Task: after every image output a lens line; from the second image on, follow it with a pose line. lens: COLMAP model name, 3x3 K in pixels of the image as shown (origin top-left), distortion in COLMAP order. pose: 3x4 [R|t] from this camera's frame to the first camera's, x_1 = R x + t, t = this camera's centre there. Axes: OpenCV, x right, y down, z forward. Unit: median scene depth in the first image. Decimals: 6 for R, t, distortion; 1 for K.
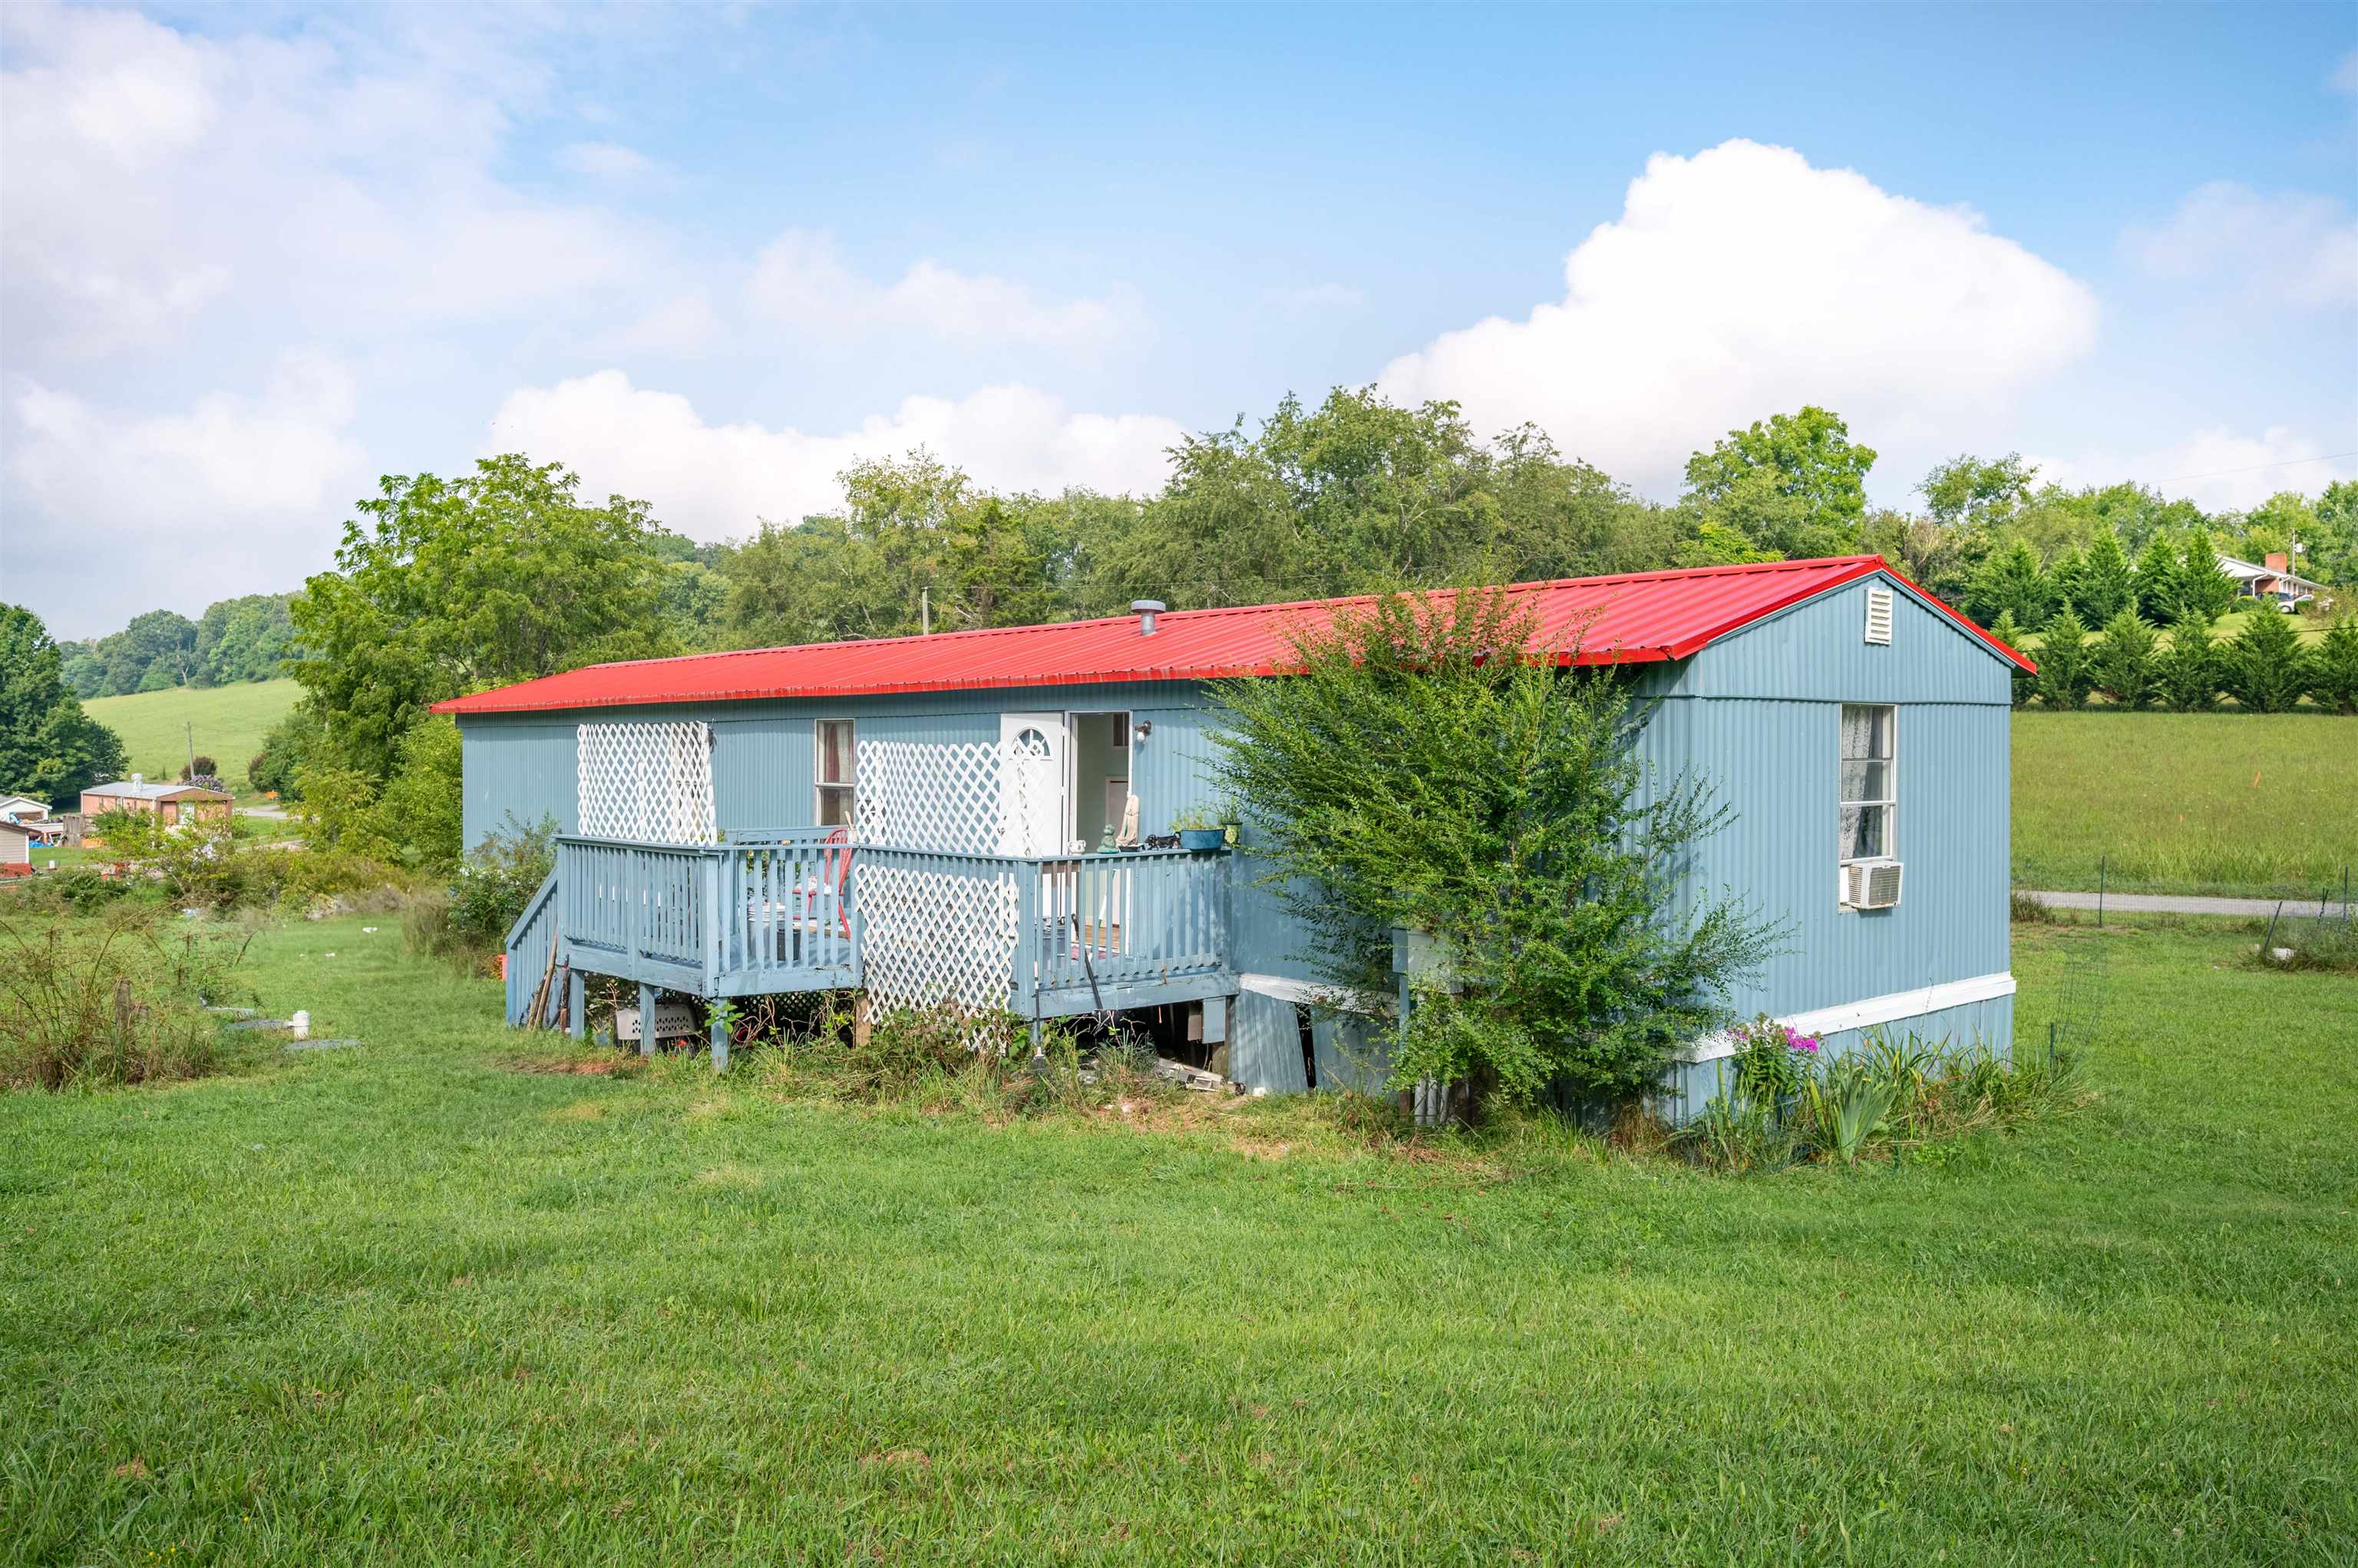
lens RADIAL K [[1764.0, 0, 1177.2], [0, 1764.0, 781.6], [0, 0, 1]] dist [0.035879, 0.000676]
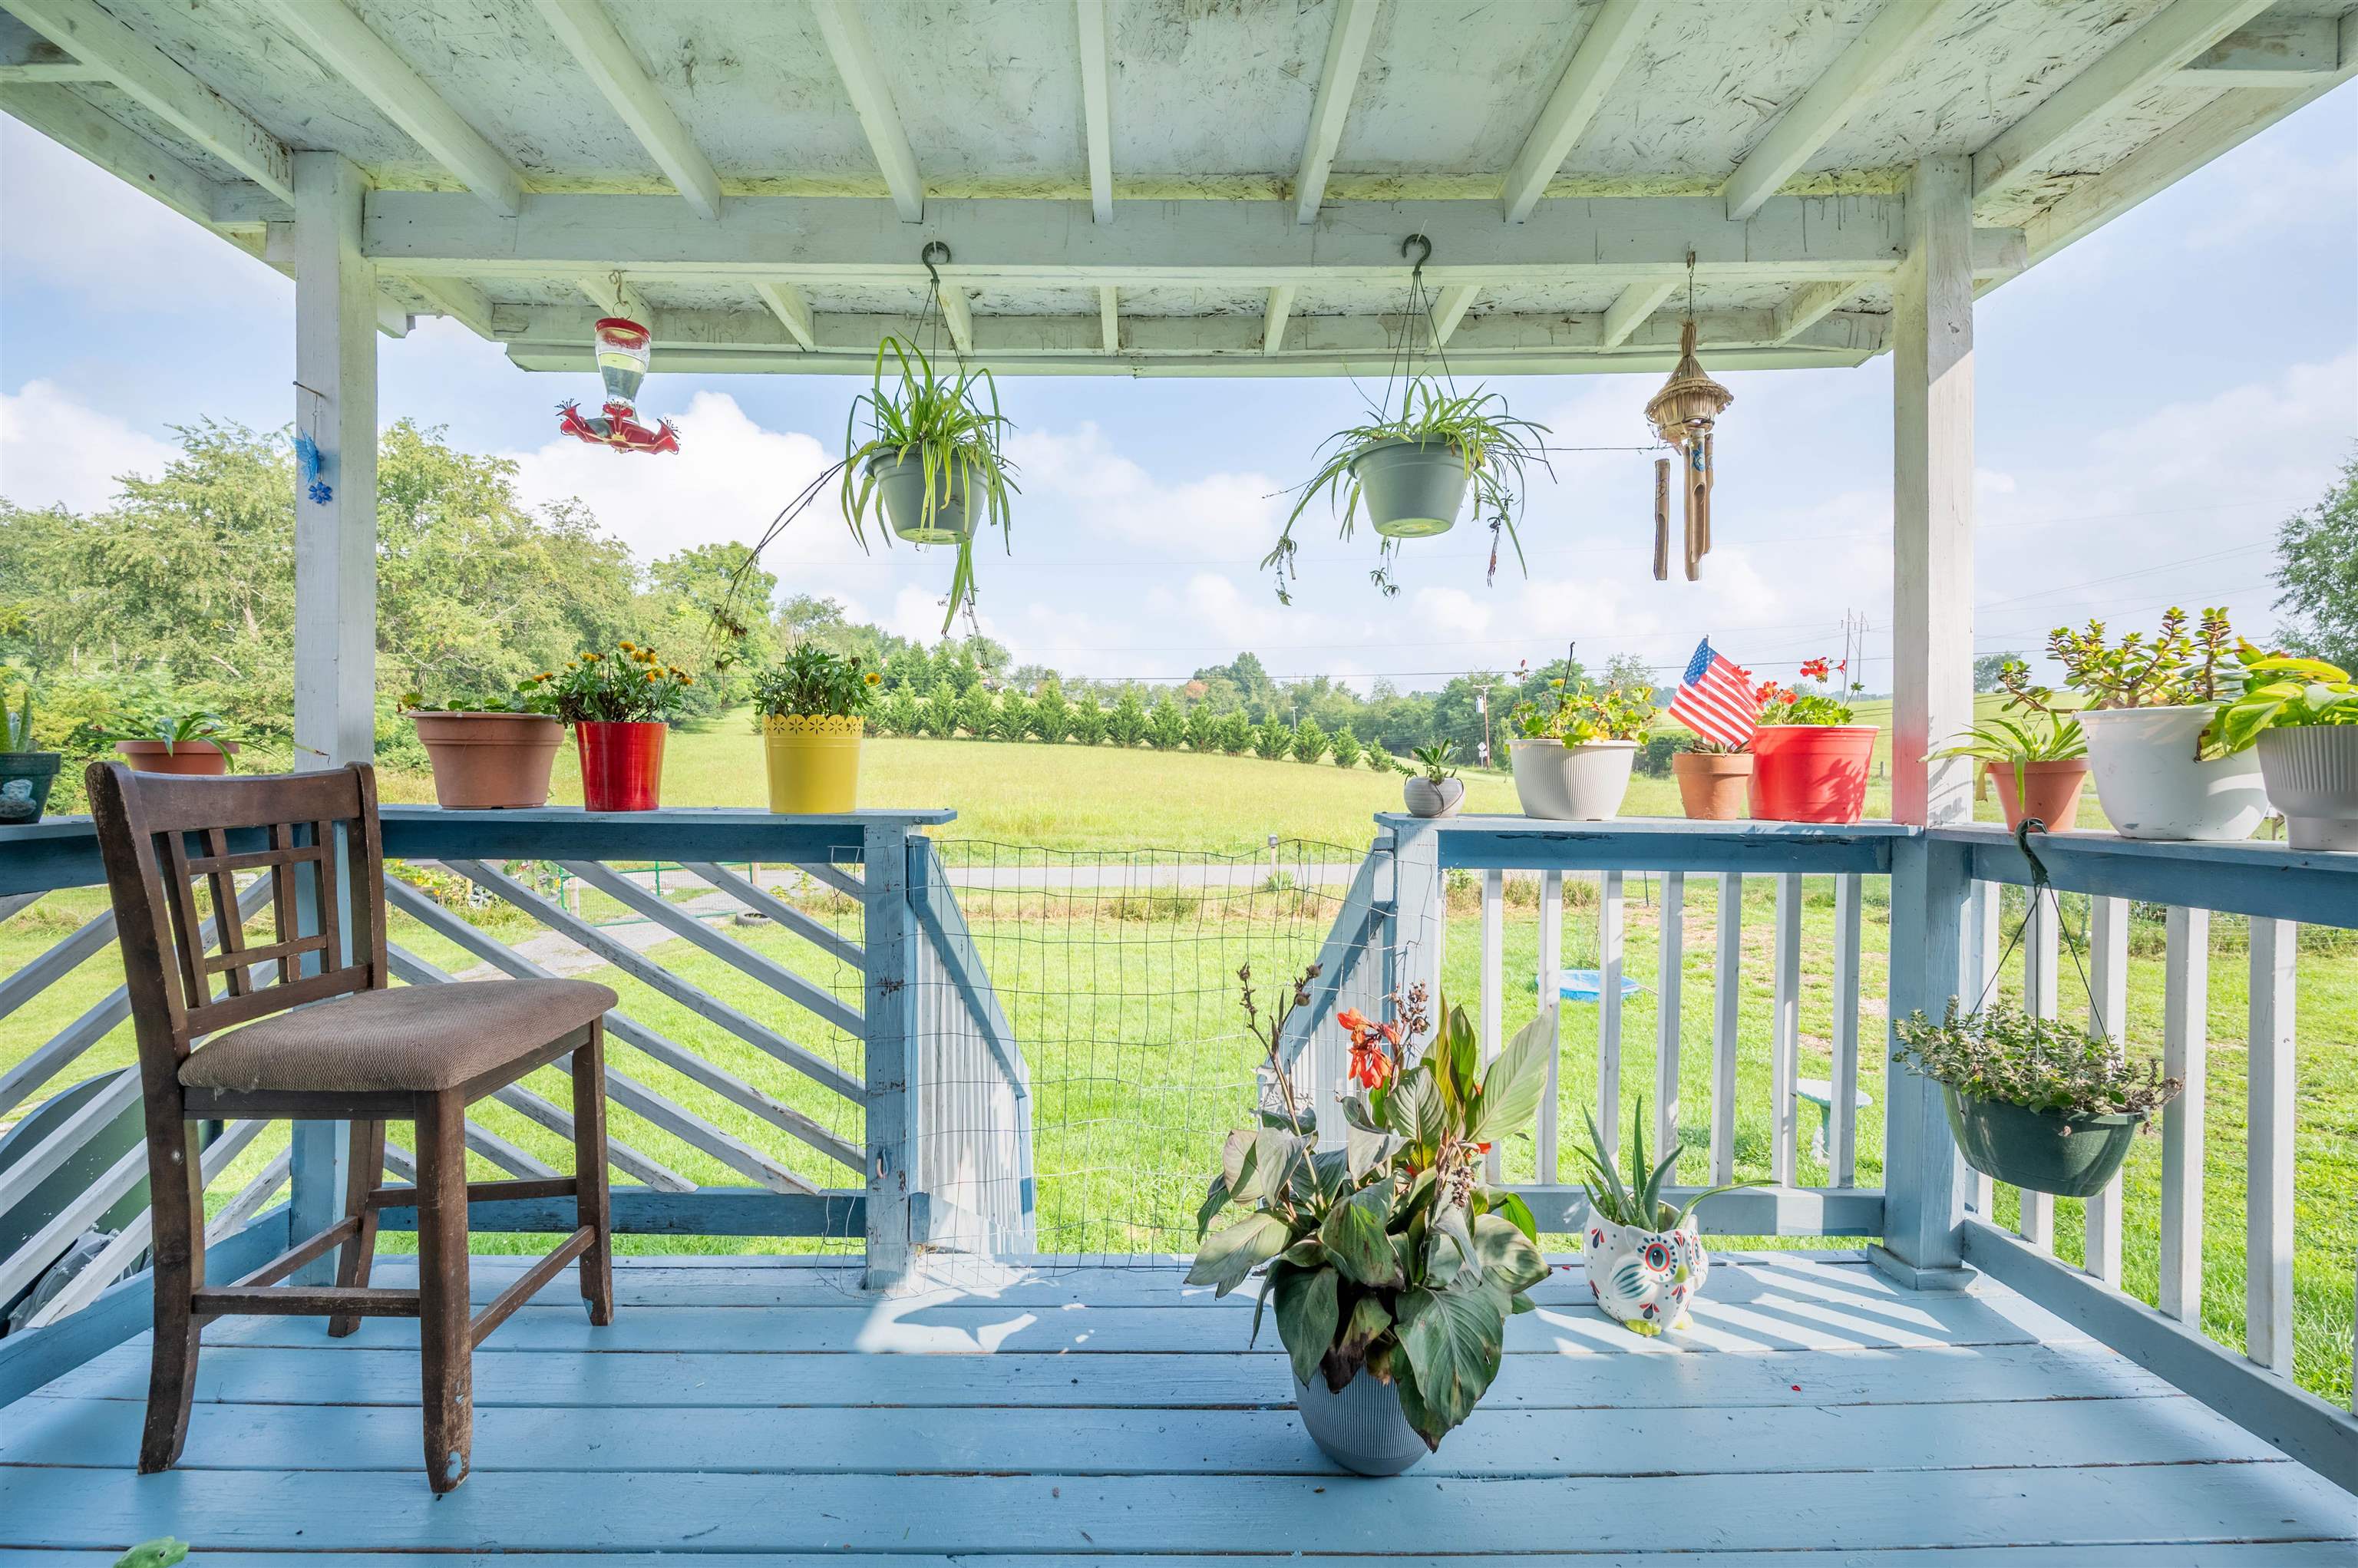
lens RADIAL K [[926.4, 0, 1171.1], [0, 926.4, 793.5], [0, 0, 1]] dist [-0.001912, 0.000507]
pose [[0.650172, -0.008988, 0.759734, -0.029628], [-0.003075, 0.999891, 0.014461, -0.001501], [-0.759781, -0.011738, 0.650073, 0.238240]]
